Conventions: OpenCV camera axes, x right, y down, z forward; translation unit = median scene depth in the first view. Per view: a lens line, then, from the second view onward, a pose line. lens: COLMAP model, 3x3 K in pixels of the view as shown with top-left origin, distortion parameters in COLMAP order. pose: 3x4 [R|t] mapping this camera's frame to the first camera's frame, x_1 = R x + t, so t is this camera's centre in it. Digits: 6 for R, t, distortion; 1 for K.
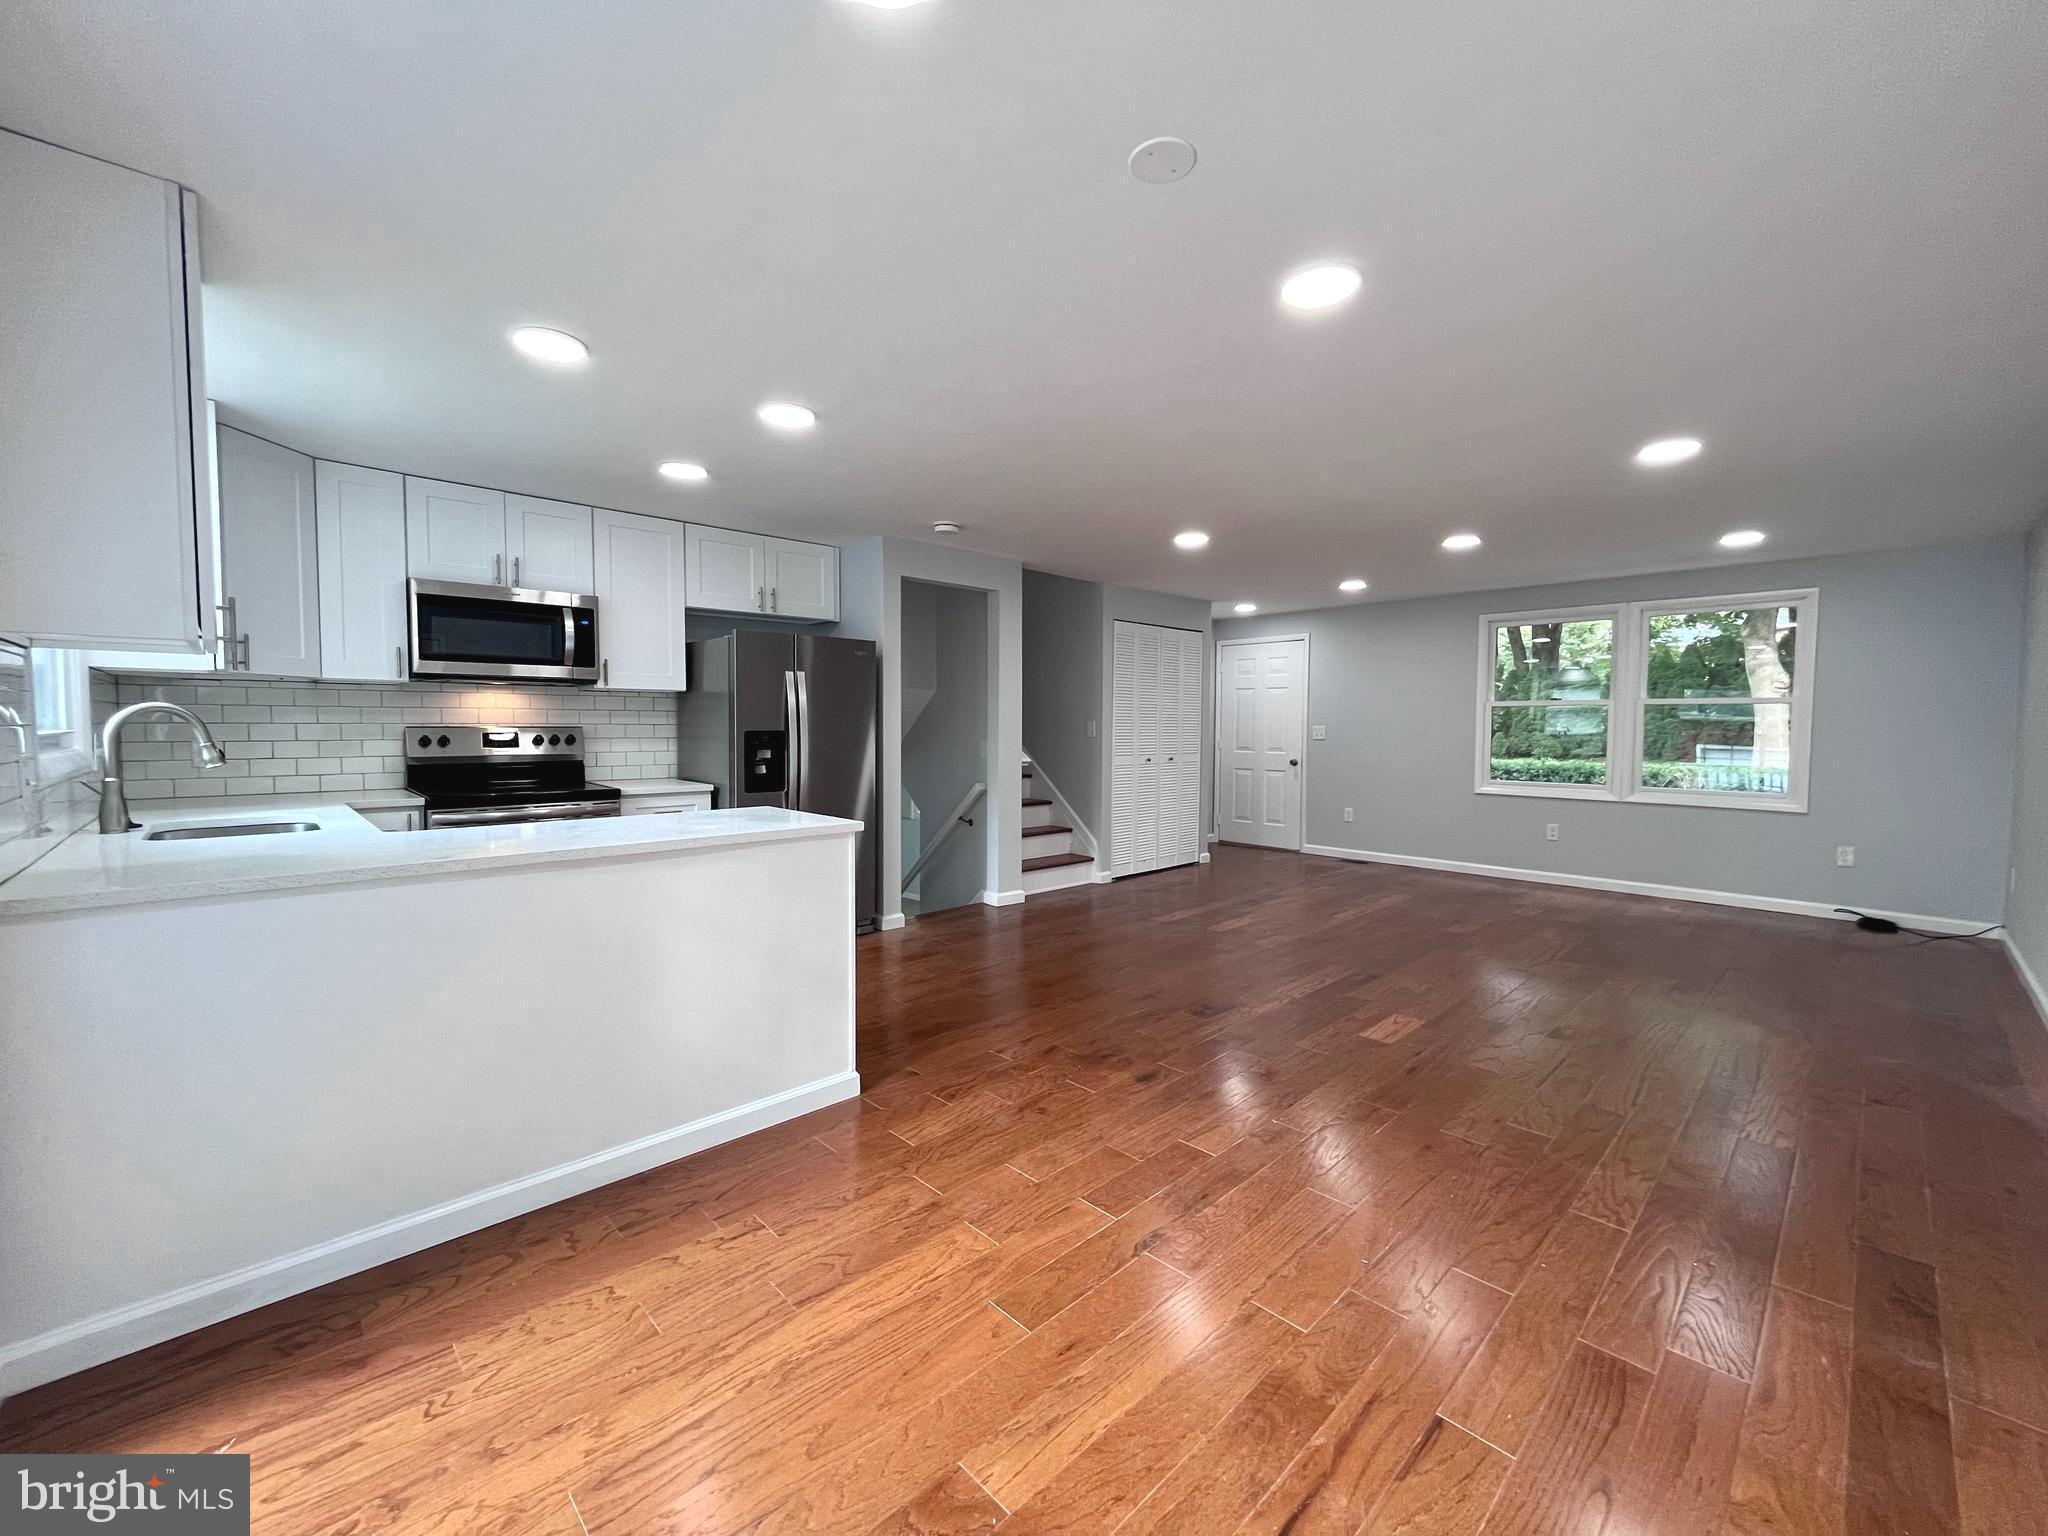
lens RADIAL K [[827.9, 0, 1027.4], [0, 827.9, 763.9], [0, 0, 1]] dist [-0.001416, -0.000451]
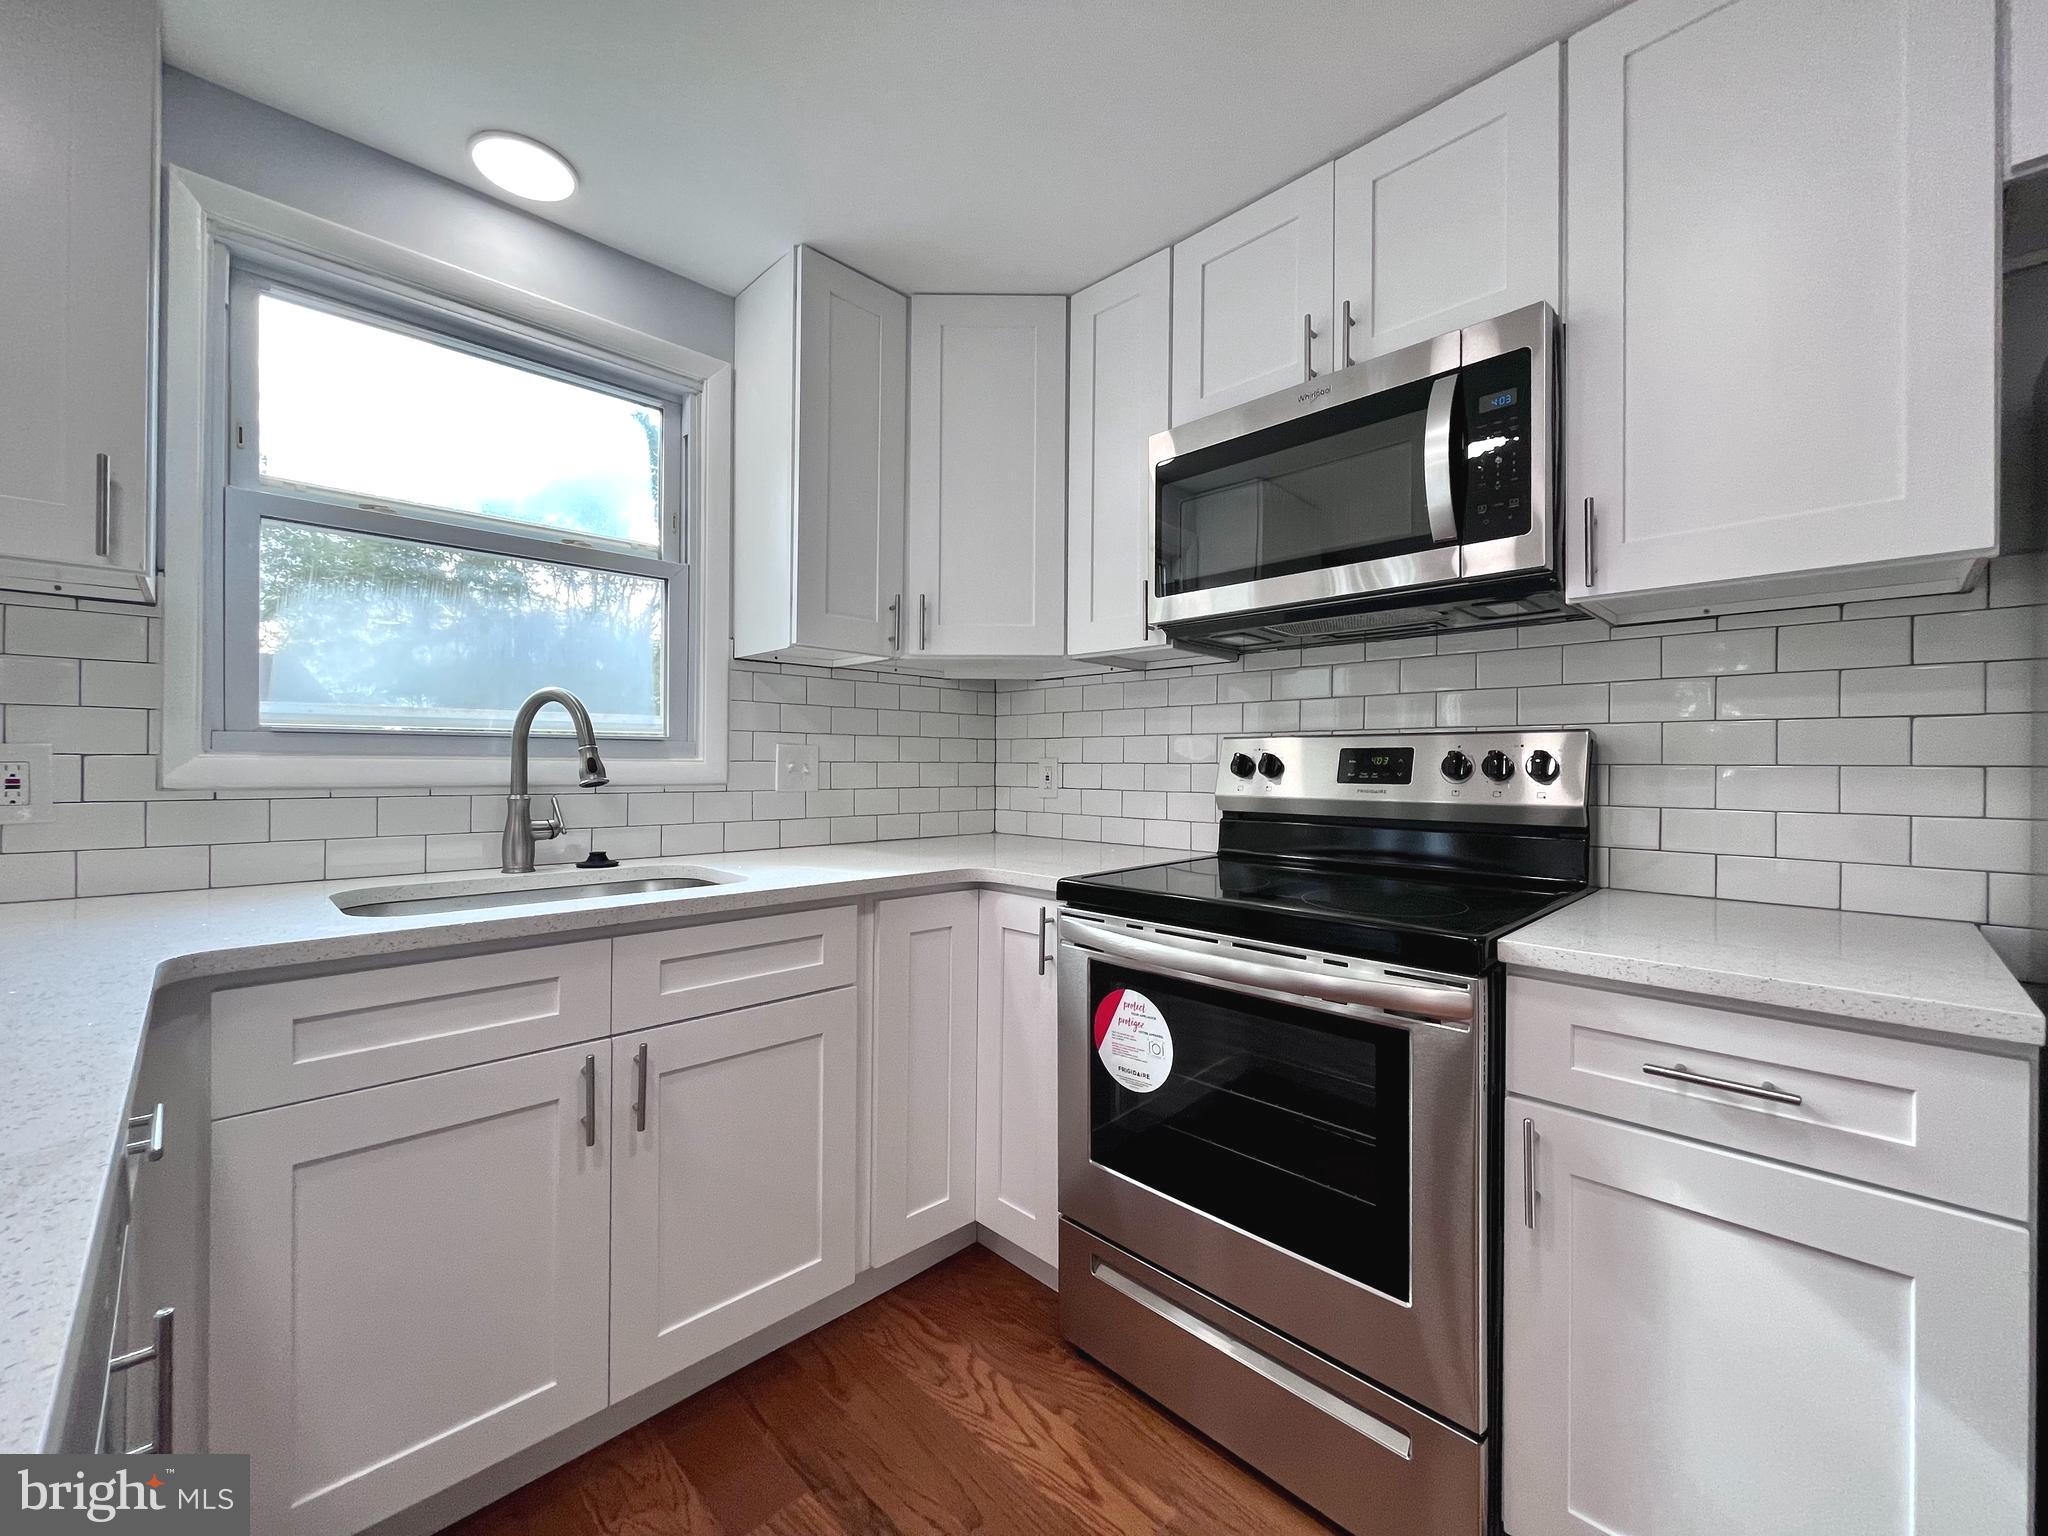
lens RADIAL K [[827.9, 0, 1027.4], [0, 827.9, 763.9], [0, 0, 1]] dist [-0.001416, -0.000451]
pose [[0.018253, -0.007571, -0.999805, -0.177157], [-0.055072, 0.998446, -0.008566, -0.013100], [0.998316, 0.055218, 0.017807, 0.668540]]
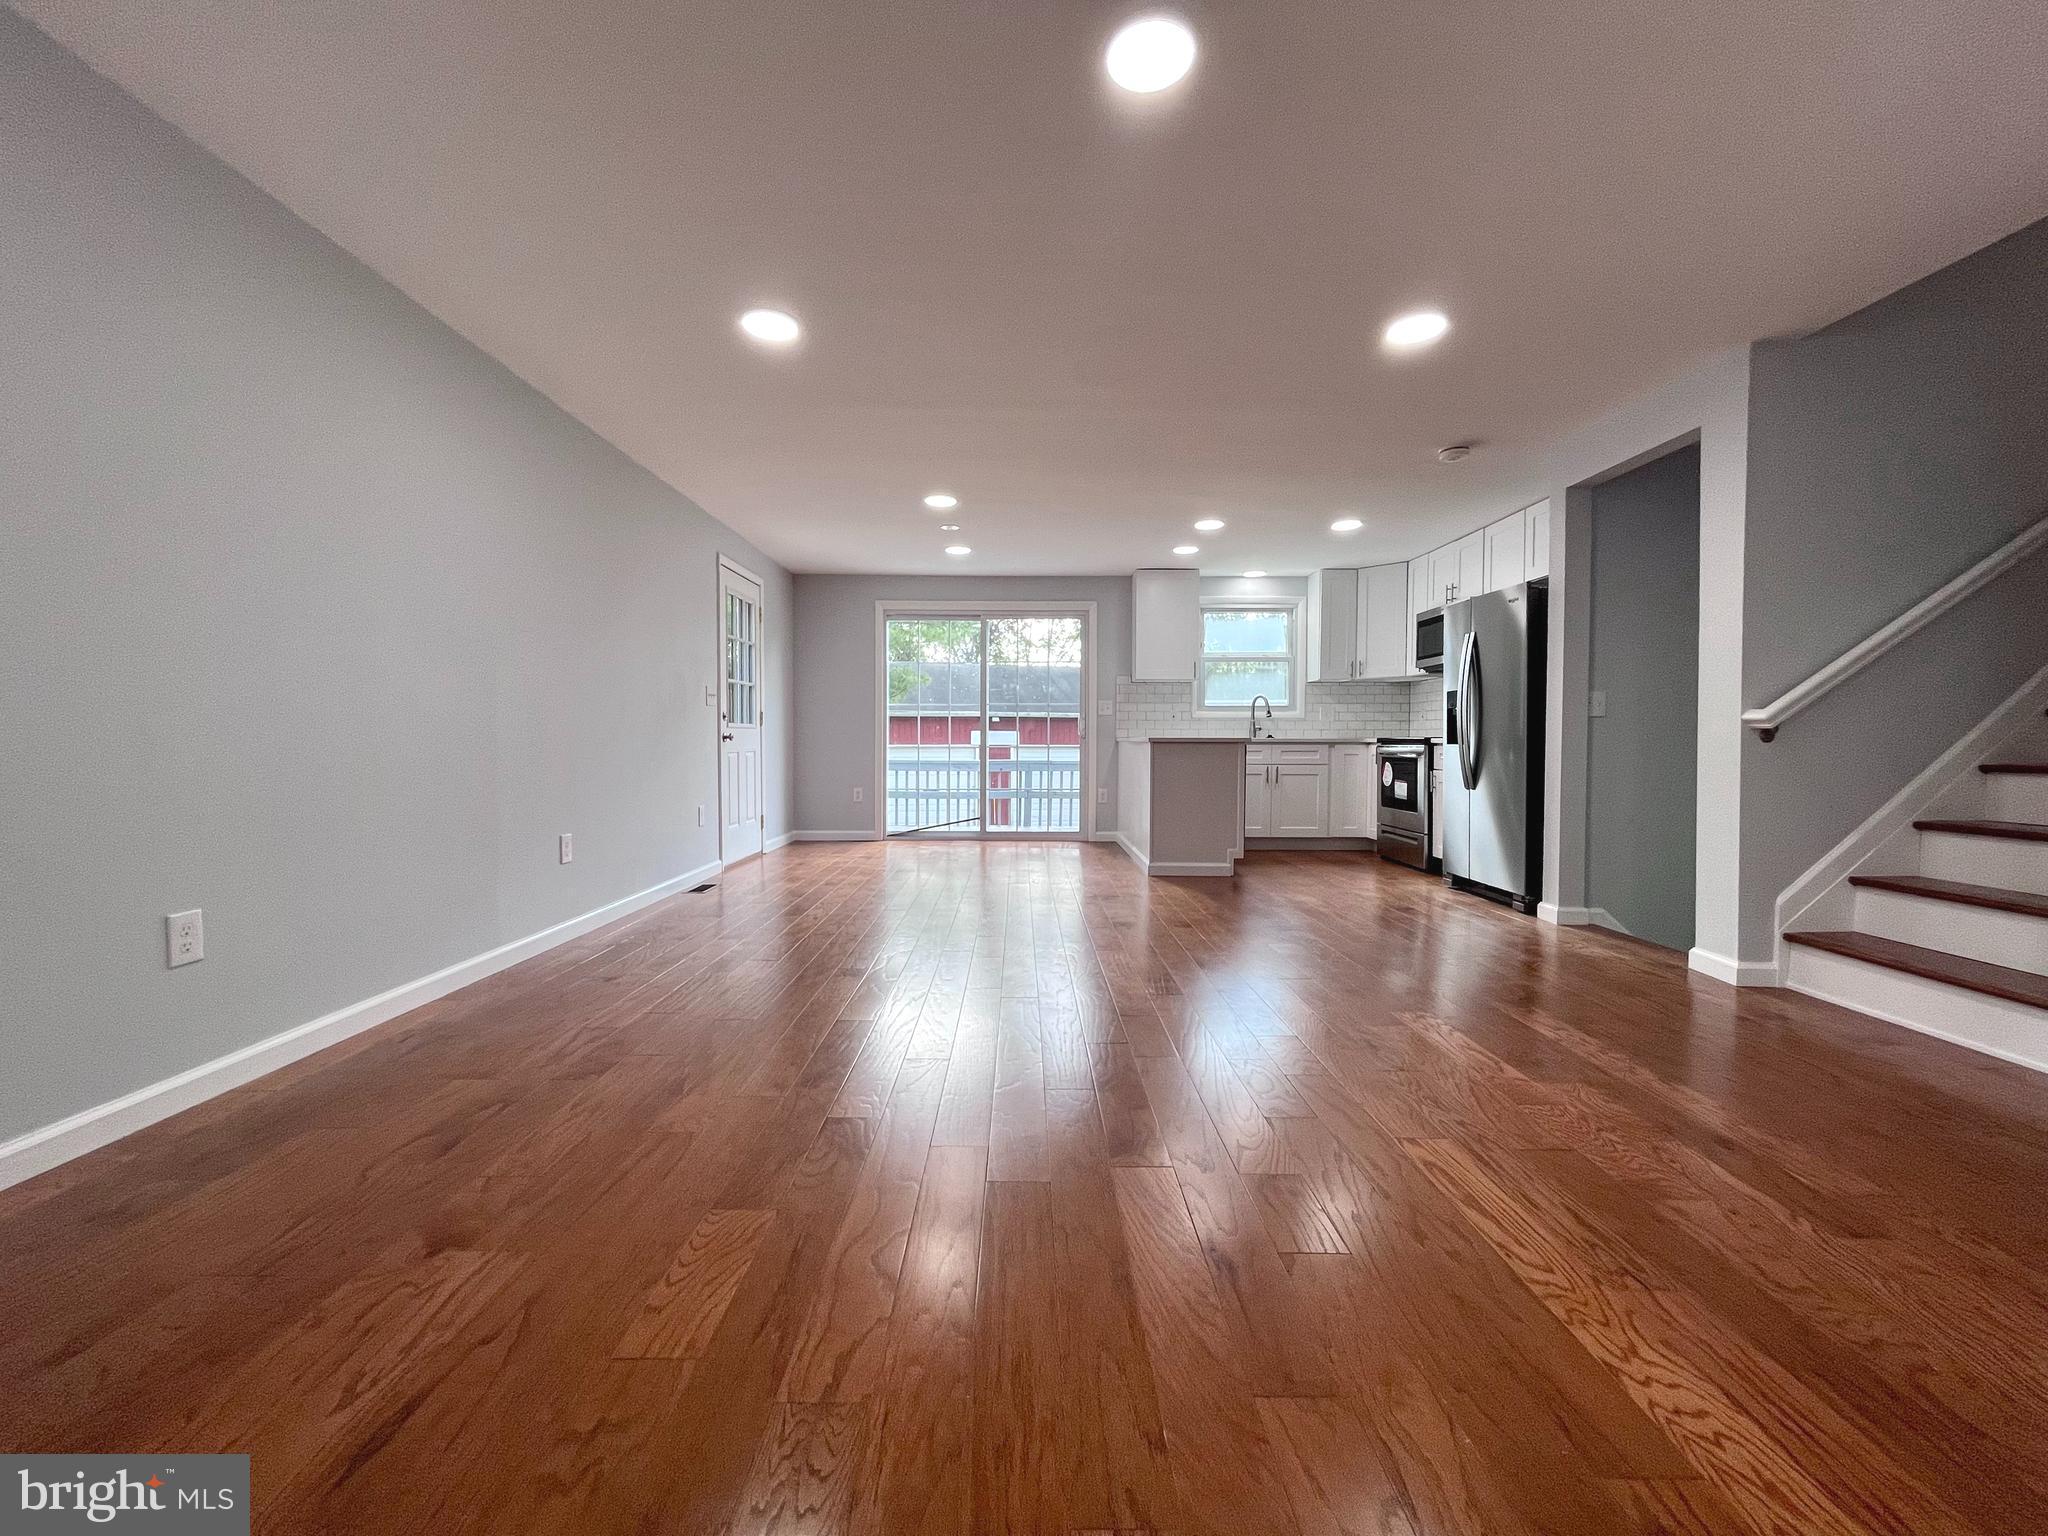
lens RADIAL K [[827.9, 0, 1027.4], [0, 827.9, 763.9], [0, 0, 1]] dist [-0.001416, -0.000451]
pose [[-0.686804, 0.014244, -0.726703, 0.786639], [-0.041629, 0.997396, 0.058894, 0.015393], [0.725649, 0.070701, -0.684423, 1.168343]]
